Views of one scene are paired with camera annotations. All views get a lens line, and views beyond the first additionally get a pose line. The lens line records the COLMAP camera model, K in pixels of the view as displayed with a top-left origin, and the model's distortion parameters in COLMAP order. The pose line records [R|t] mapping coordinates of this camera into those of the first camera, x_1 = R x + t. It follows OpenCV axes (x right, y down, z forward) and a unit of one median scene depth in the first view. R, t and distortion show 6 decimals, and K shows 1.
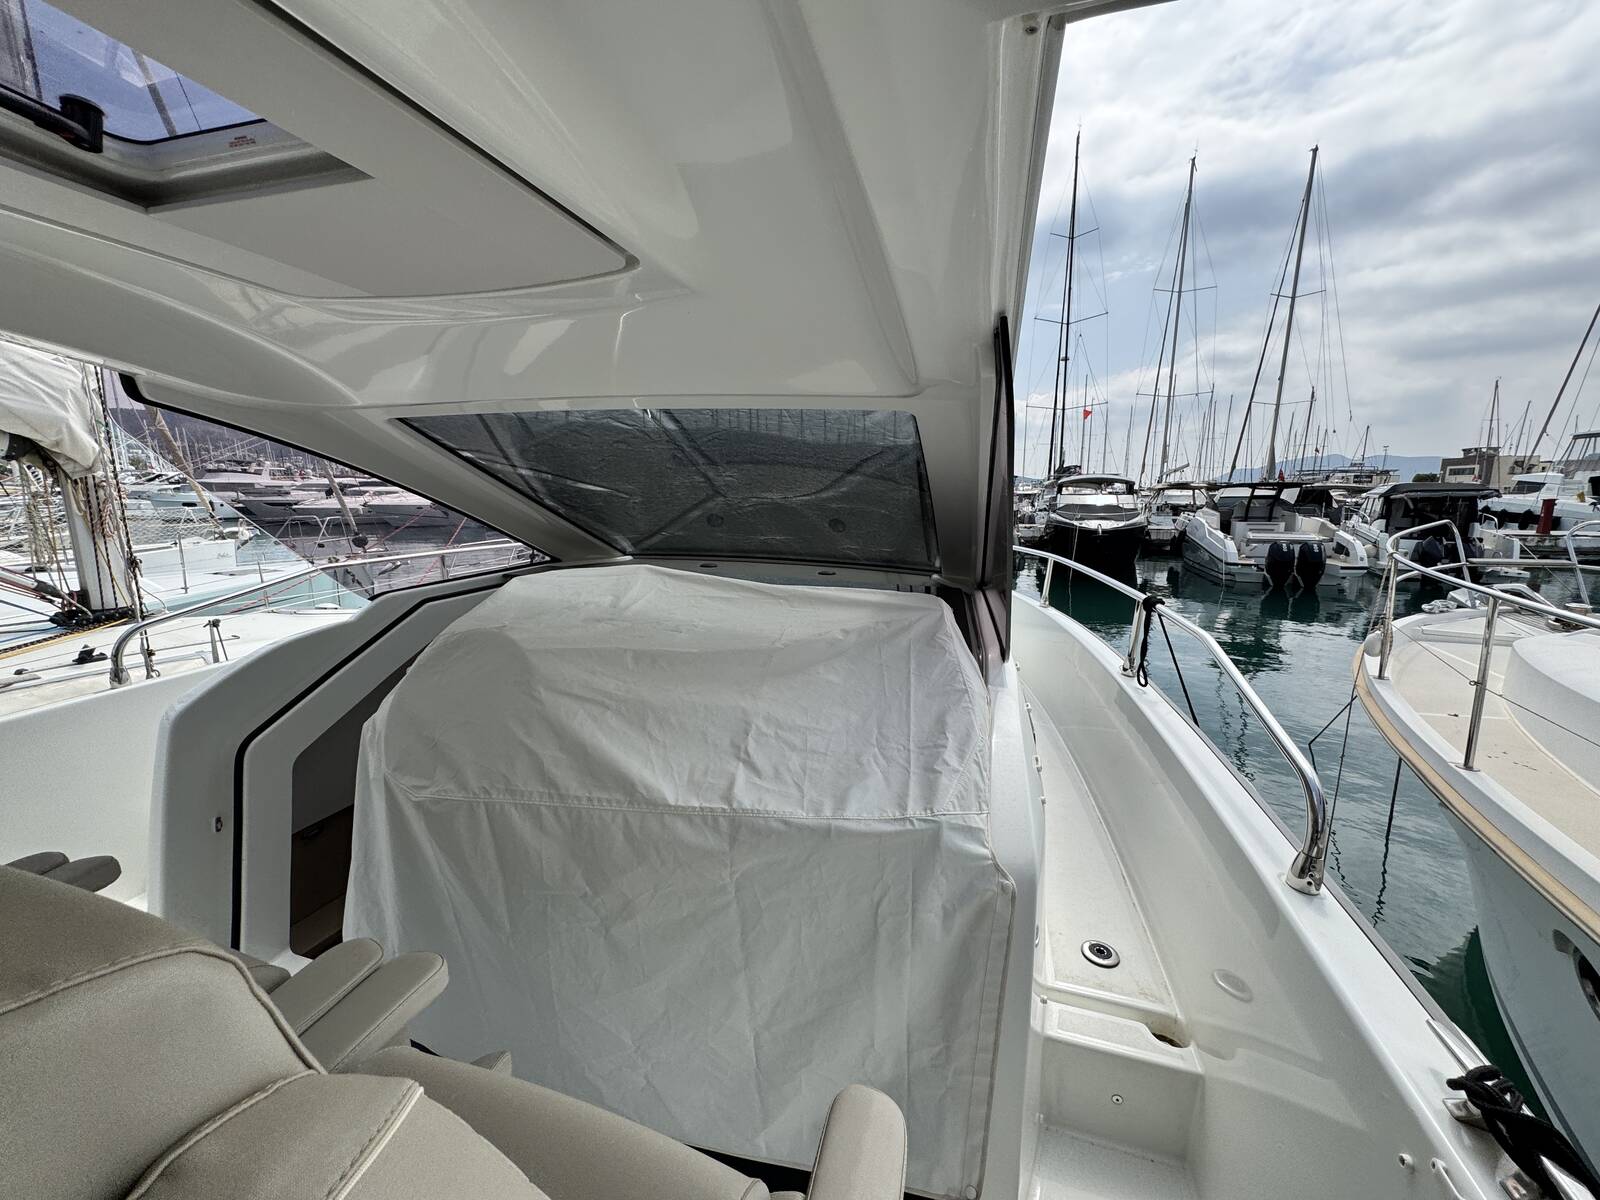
lens RADIAL K [[642.3, 0, 799.3], [0, 642.3, 599.7], [0, 0, 1]] dist [-0.002214, 0.000633]
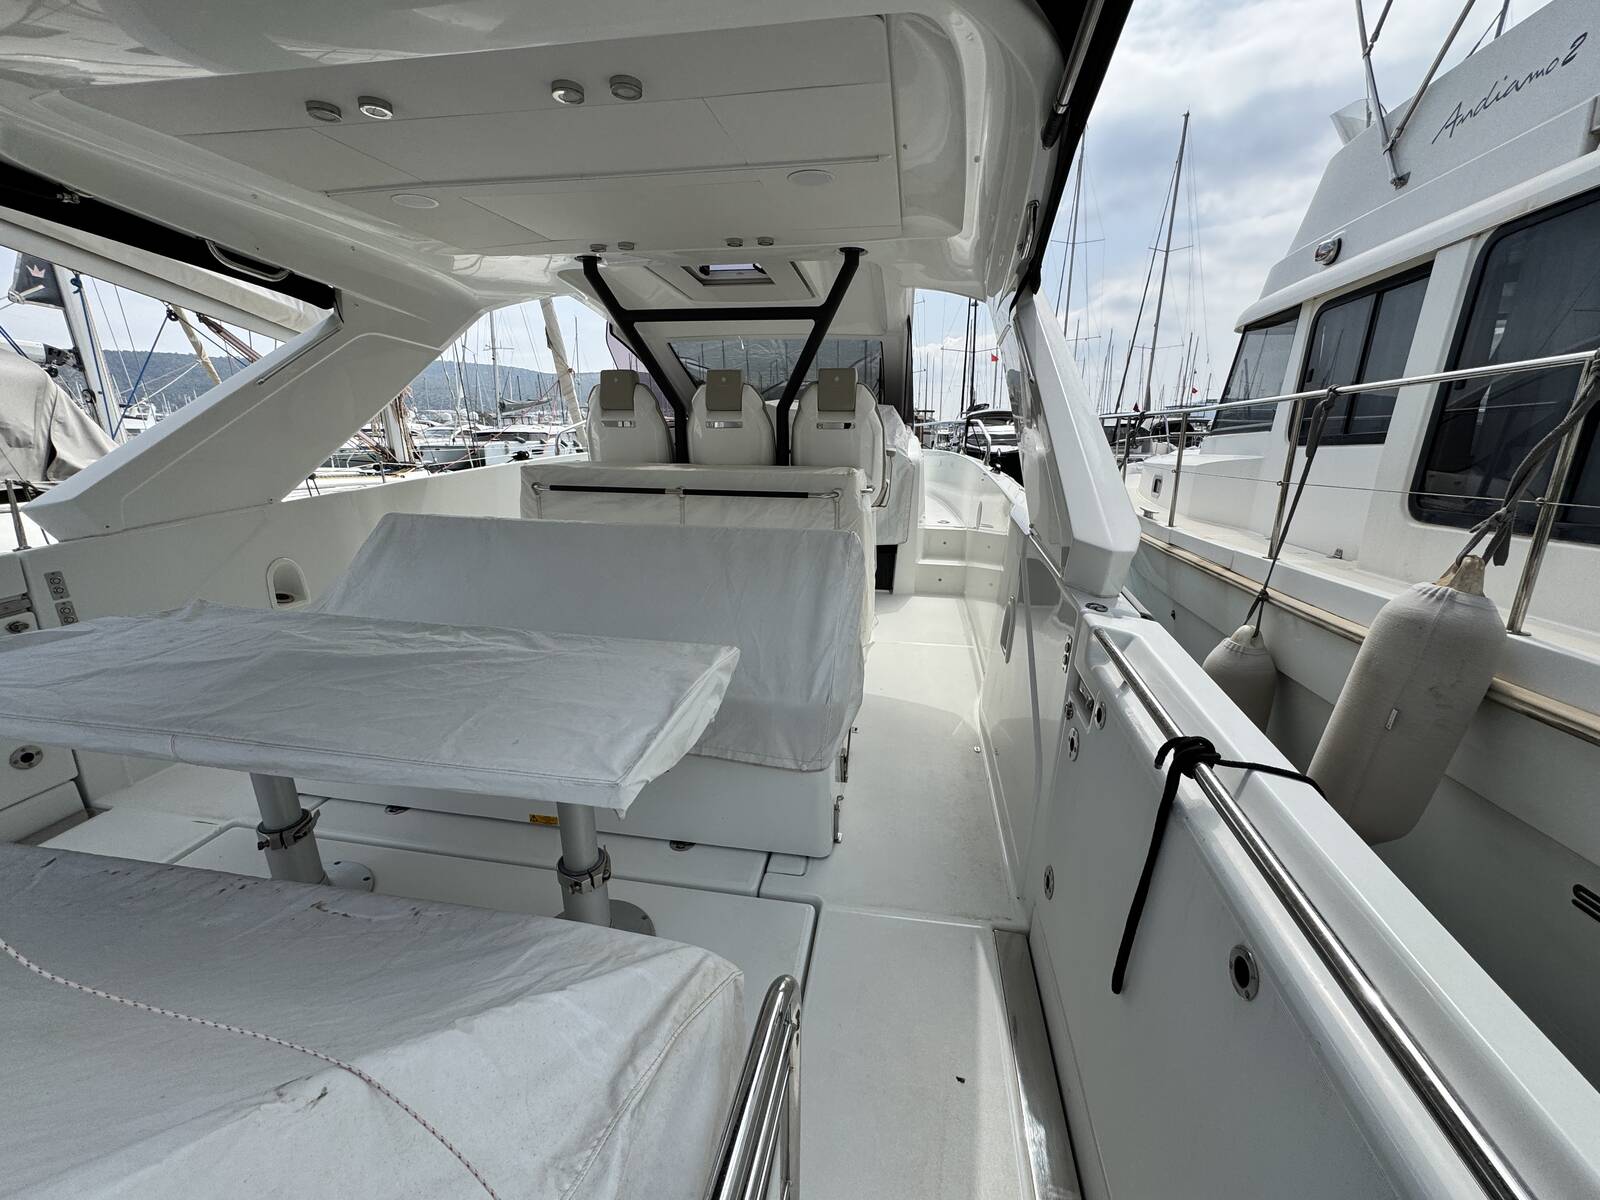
lens RADIAL K [[642.3, 0, 799.8], [0, 642.3, 603.2], [0, 0, 1]] dist [-0.002214, 0.000633]
pose [[0.992762, -0.039148, 0.113539, -0.029211], [0.029344, 0.995796, 0.086776, 0.032093], [-0.116459, -0.082816, 0.989737, -0.100220]]
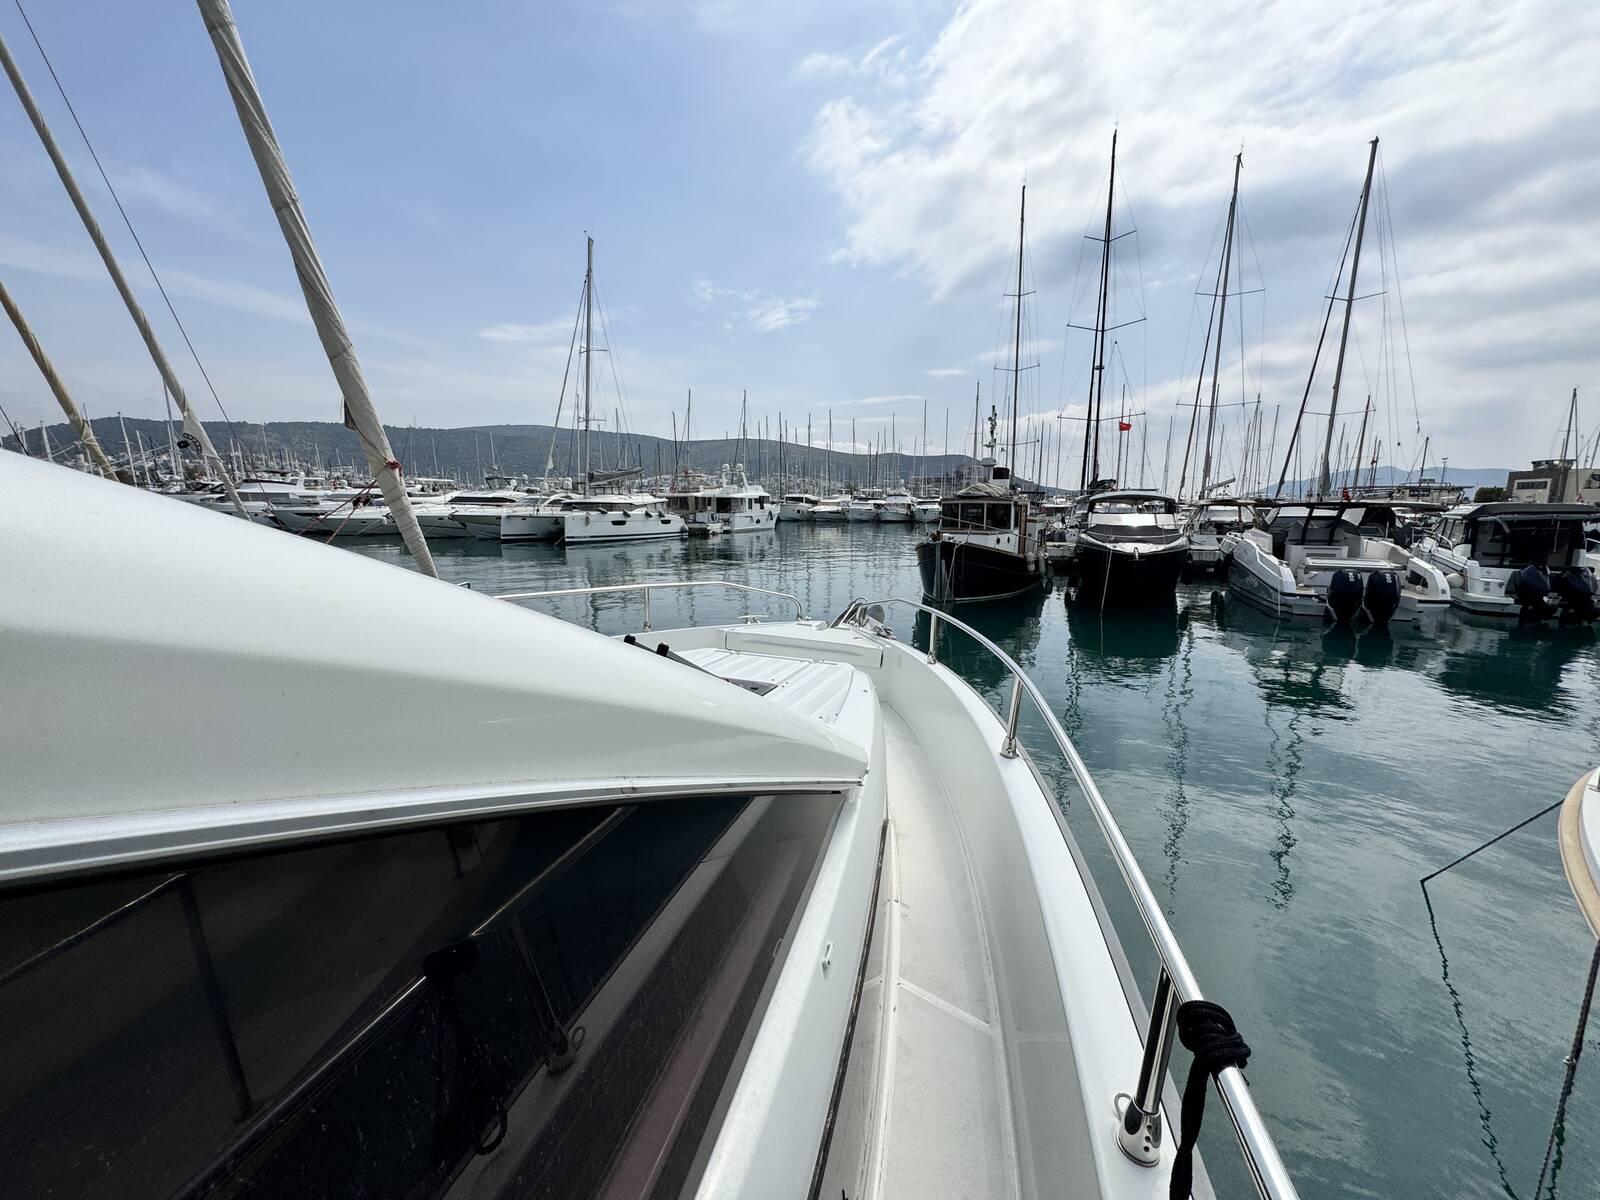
lens RADIAL K [[642.3, 0, 799.7], [0, 642.3, 596.0], [0, 0, 1]] dist [-0.002214, 0.000633]
pose [[0.998816, 0.011716, -0.047226, 0.022867], [-0.012713, 0.999701, -0.020870, -0.013900], [0.046967, 0.021445, 0.998666, 0.044806]]
